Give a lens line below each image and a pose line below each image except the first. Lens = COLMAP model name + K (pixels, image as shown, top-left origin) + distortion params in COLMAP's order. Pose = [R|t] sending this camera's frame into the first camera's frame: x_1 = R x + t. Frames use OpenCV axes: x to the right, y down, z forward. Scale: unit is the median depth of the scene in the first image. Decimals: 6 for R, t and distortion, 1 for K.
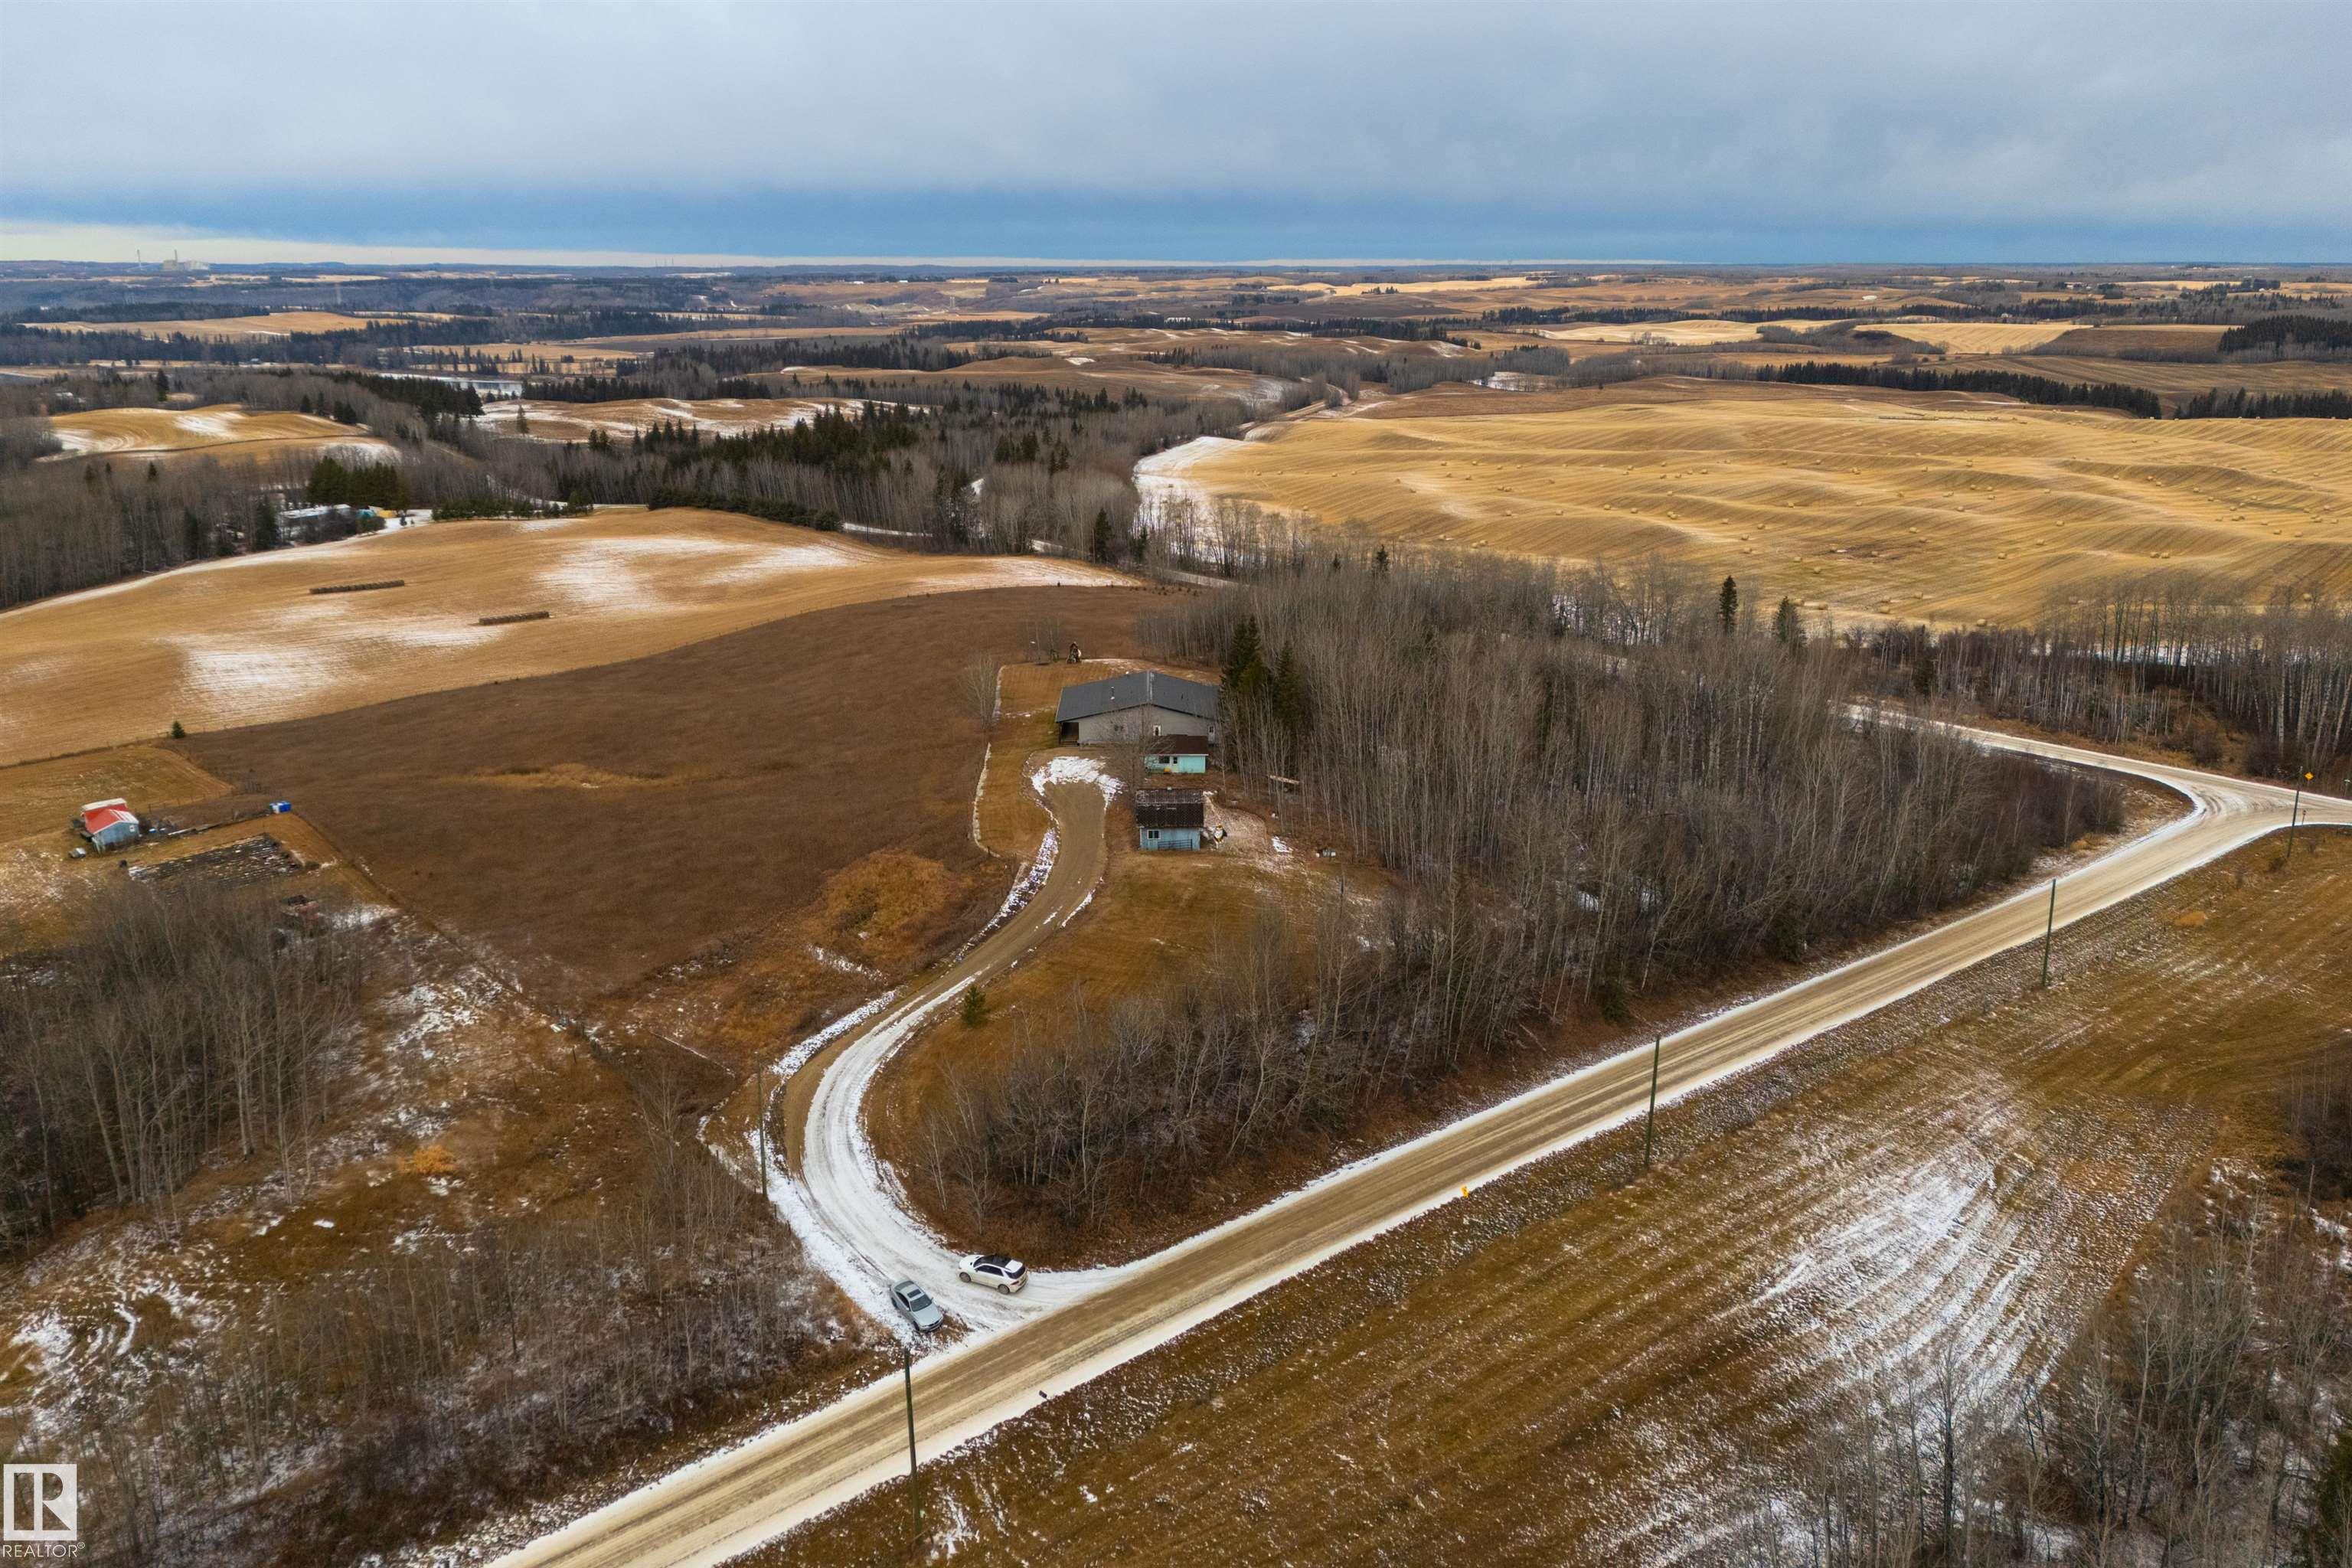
lens RADIAL K [[1737.9, 0, 1176.0], [0, 1737.9, 784.0], [0, 0, 1]] dist [0.061422, -0.122748]
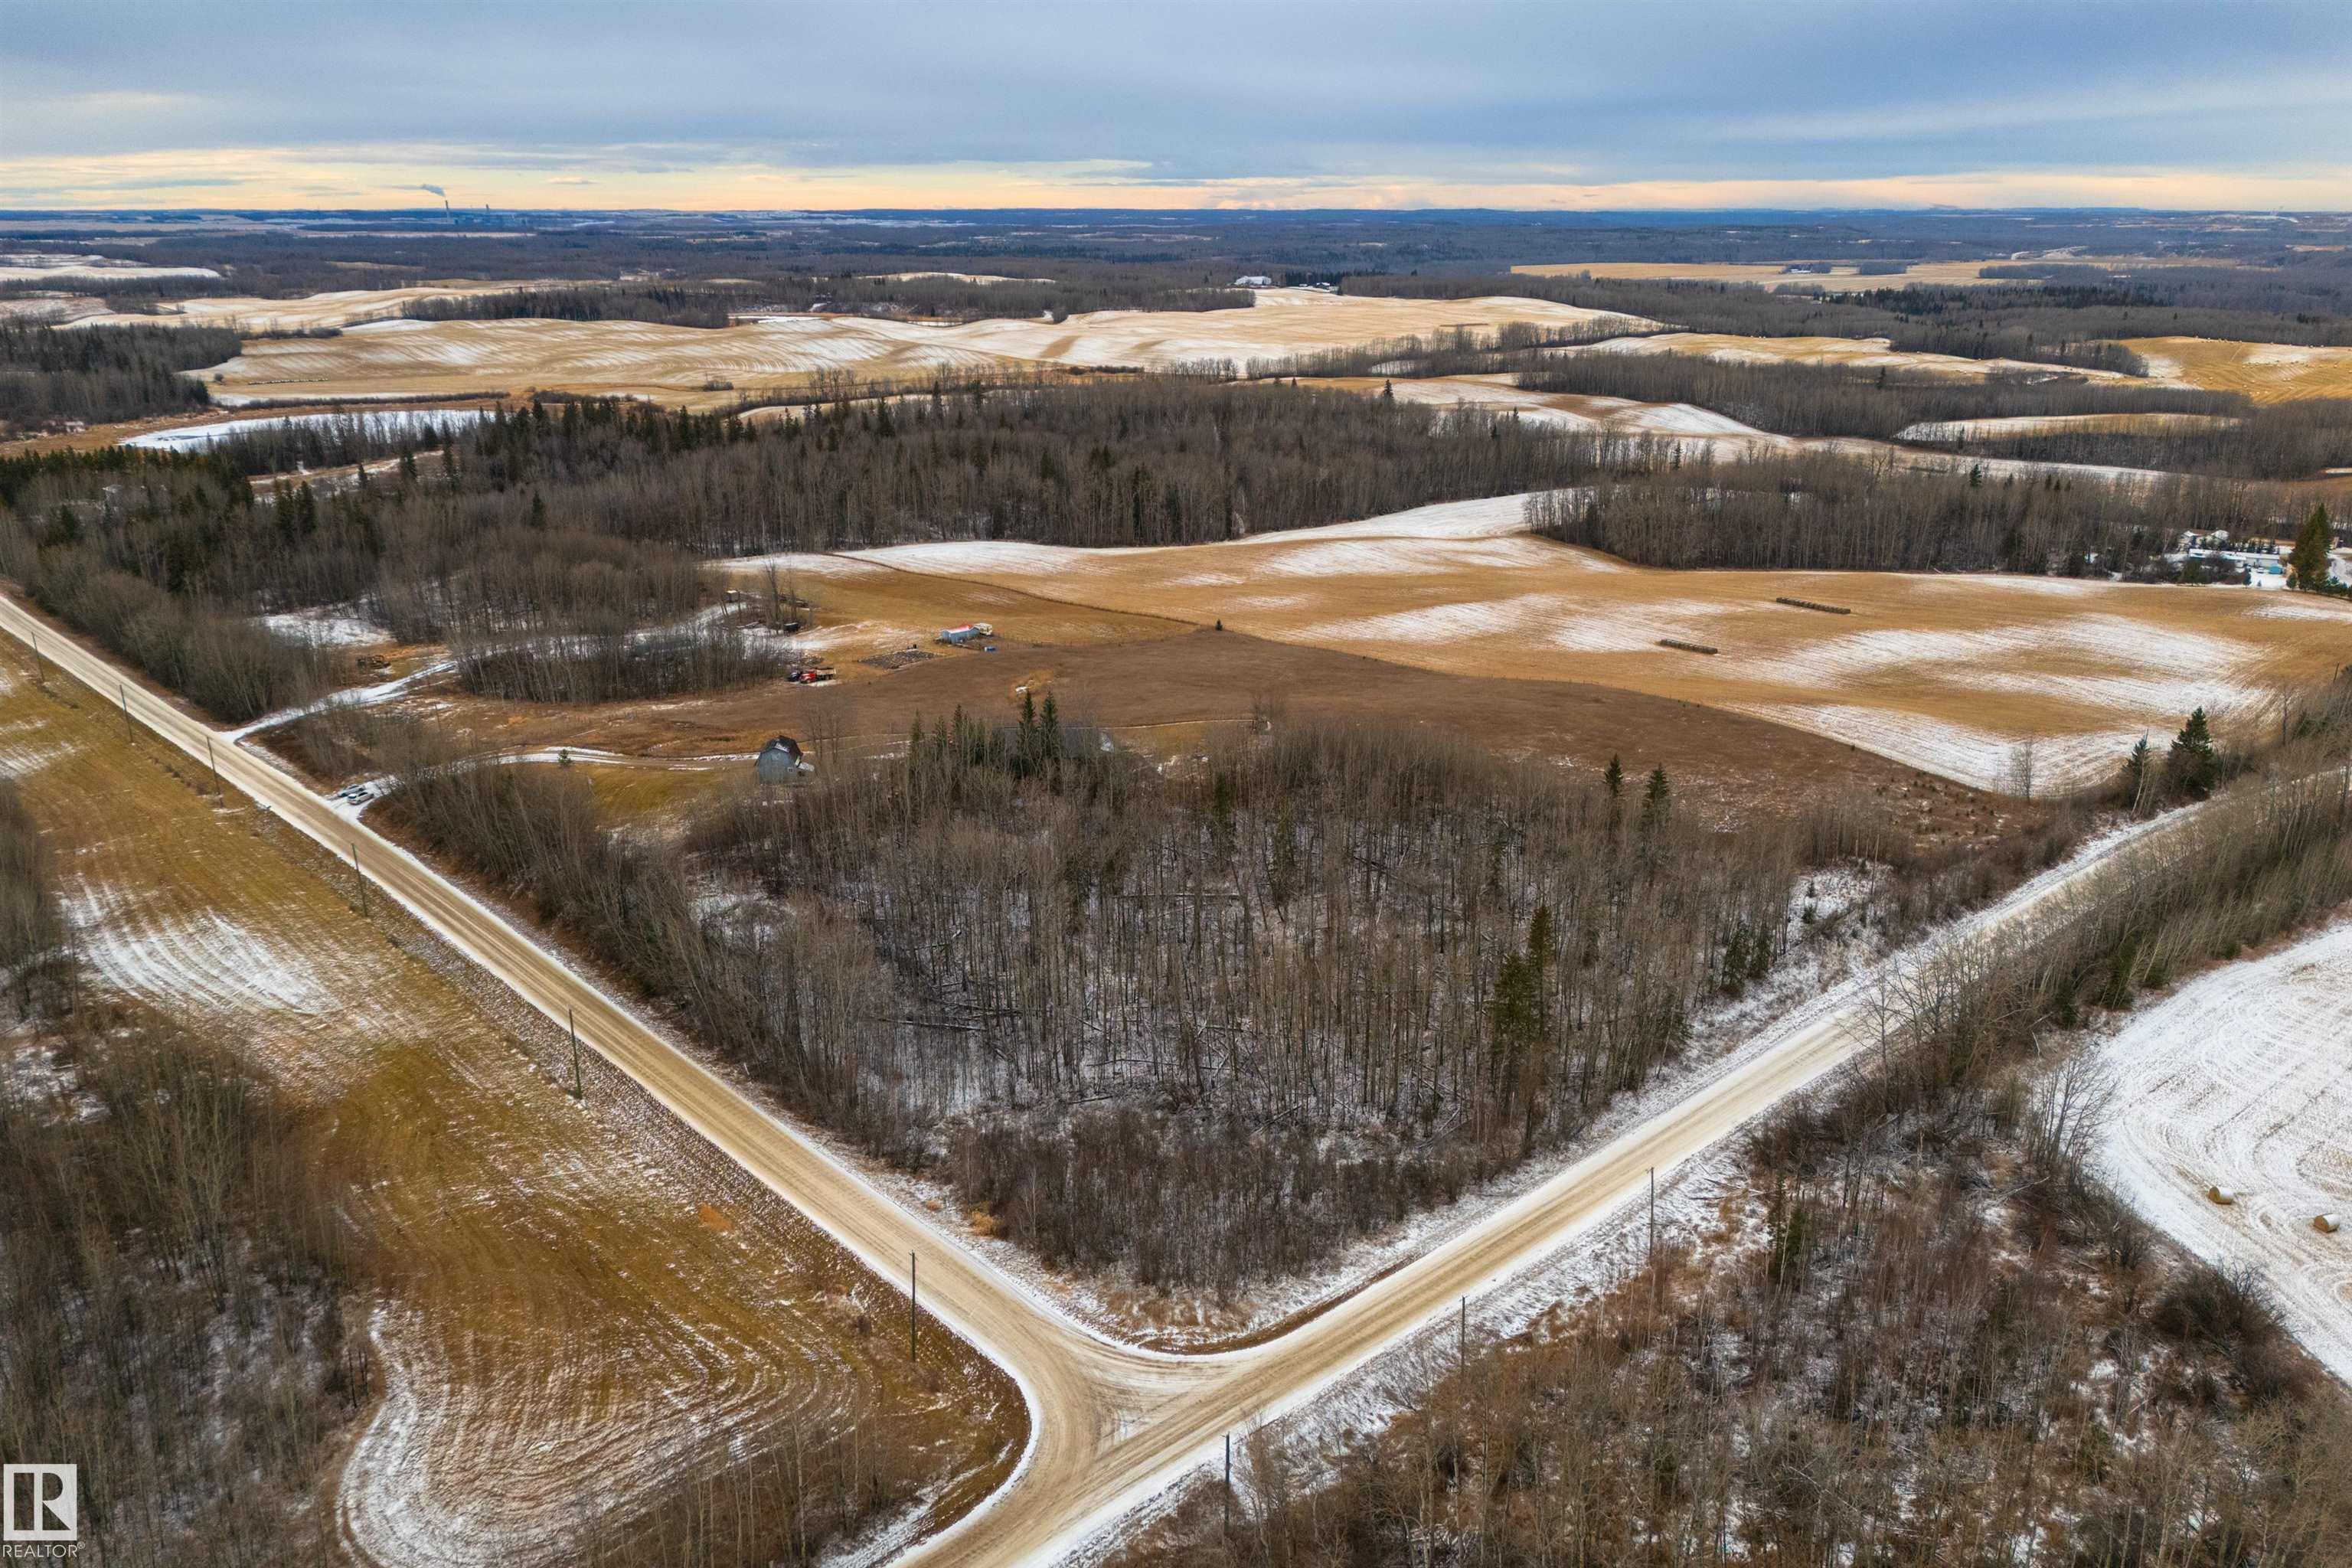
lens RADIAL K [[1761.6, 0, 1176.0], [0, 1761.6, 784.0], [0, 0, 1]] dist [0.050860, -0.073914]
pose [[0.054488, 0.305144, -0.950746, 0.576357], [-0.282087, 0.918079, 0.278493, -0.189180], [0.957840, 0.253019, 0.136101, 0.427151]]
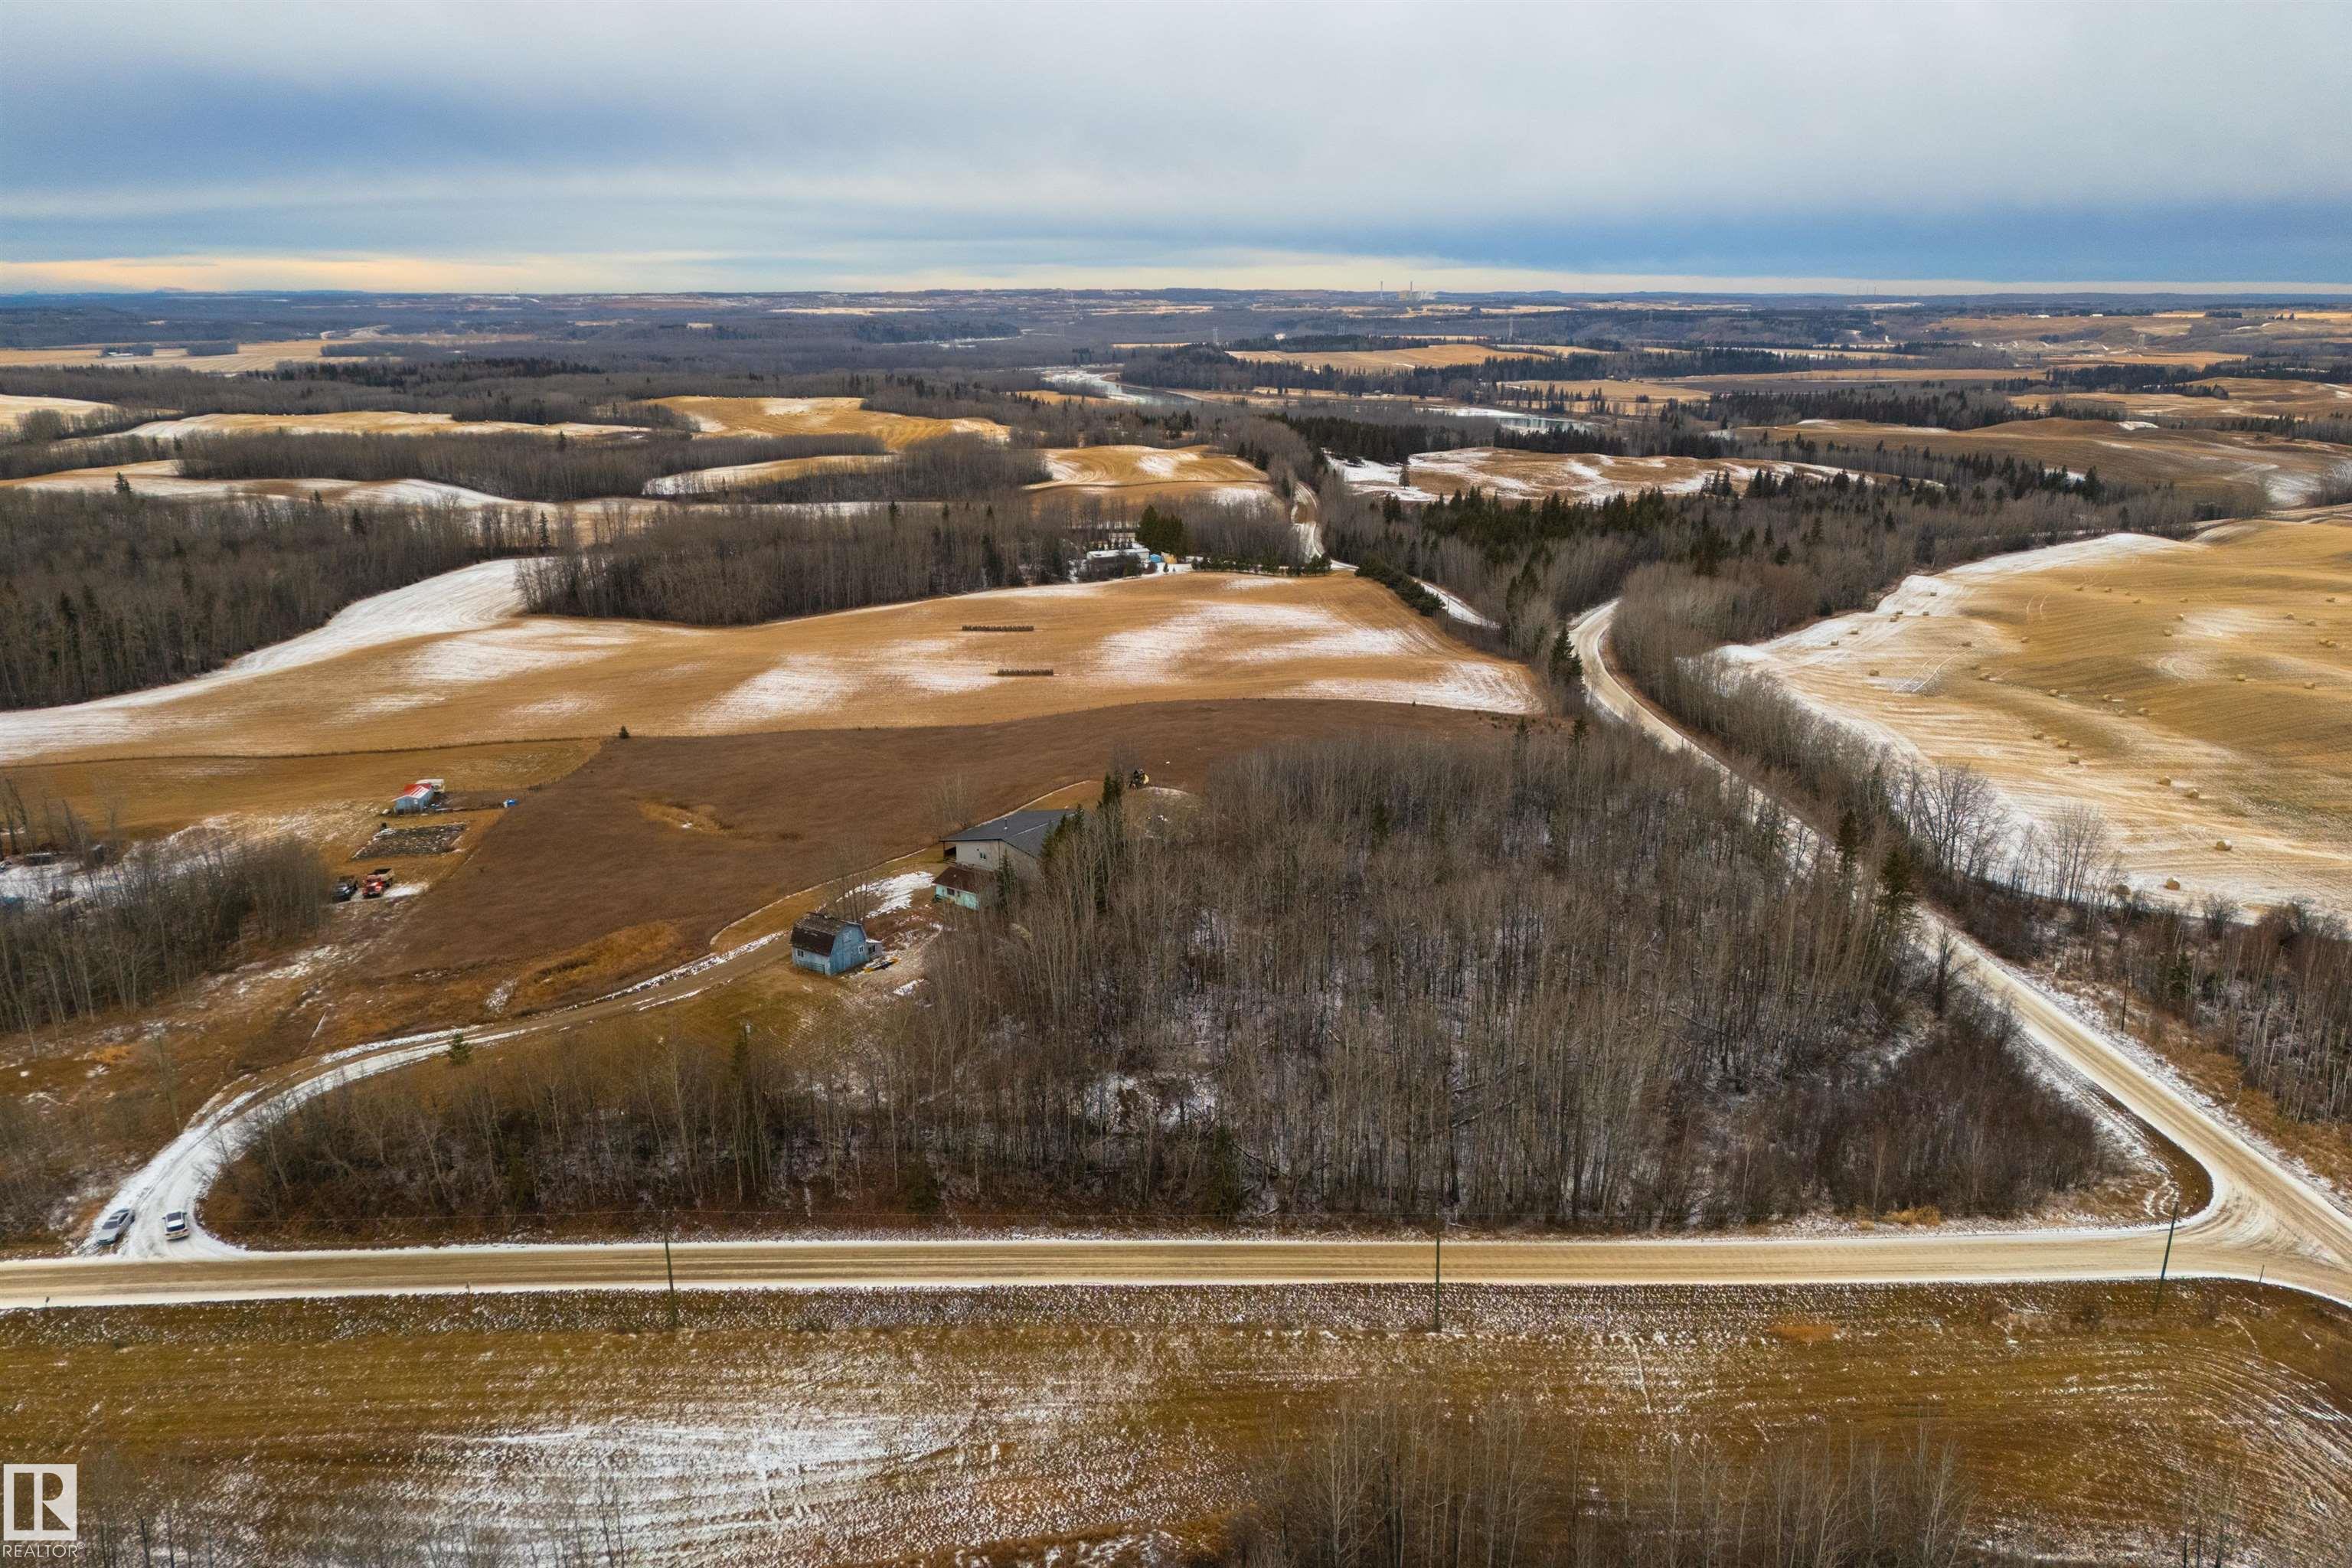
lens RADIAL K [[1729.7, 0, 1174.6], [0, 1729.7, 888.9], [0, 0, 1]] dist [0.048272, -0.072089]
pose [[0.805978, 0.191215, -0.560211, 0.307717], [-0.167937, 0.981367, 0.093356, -0.060553], [0.567624, 0.018837, 0.823073, 0.070703]]
